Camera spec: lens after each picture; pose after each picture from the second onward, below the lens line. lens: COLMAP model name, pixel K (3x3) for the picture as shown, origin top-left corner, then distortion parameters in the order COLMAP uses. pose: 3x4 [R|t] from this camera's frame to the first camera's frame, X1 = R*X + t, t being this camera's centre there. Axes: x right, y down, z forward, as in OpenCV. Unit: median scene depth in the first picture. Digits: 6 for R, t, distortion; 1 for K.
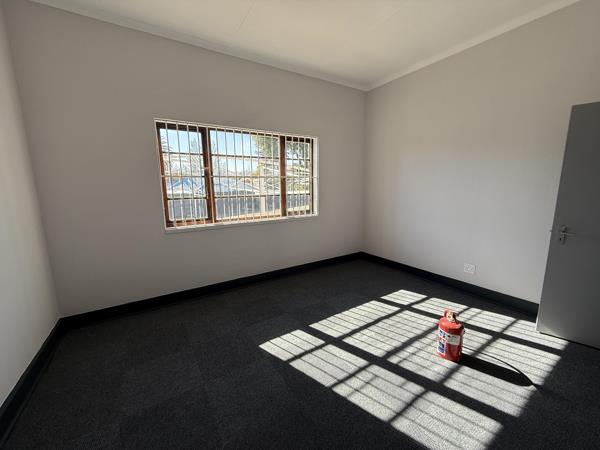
lens RADIAL K [[245.6, 0, 300.5], [0, 245.6, 235.4], [0, 0, 1]] dist [-0.030838, -0.000085]
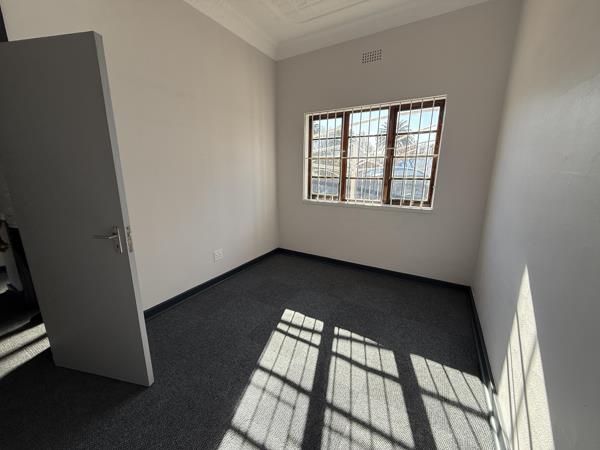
lens RADIAL K [[246.2, 0, 297.5], [0, 246.2, 223.9], [0, 0, 1]] dist [-0.000428, -0.000161]
pose [[0.420163, 0.209183, -0.883009, 0.580409], [-0.181454, 0.972783, 0.144110, -0.079068], [0.889122, 0.099676, 0.446684, 0.368310]]
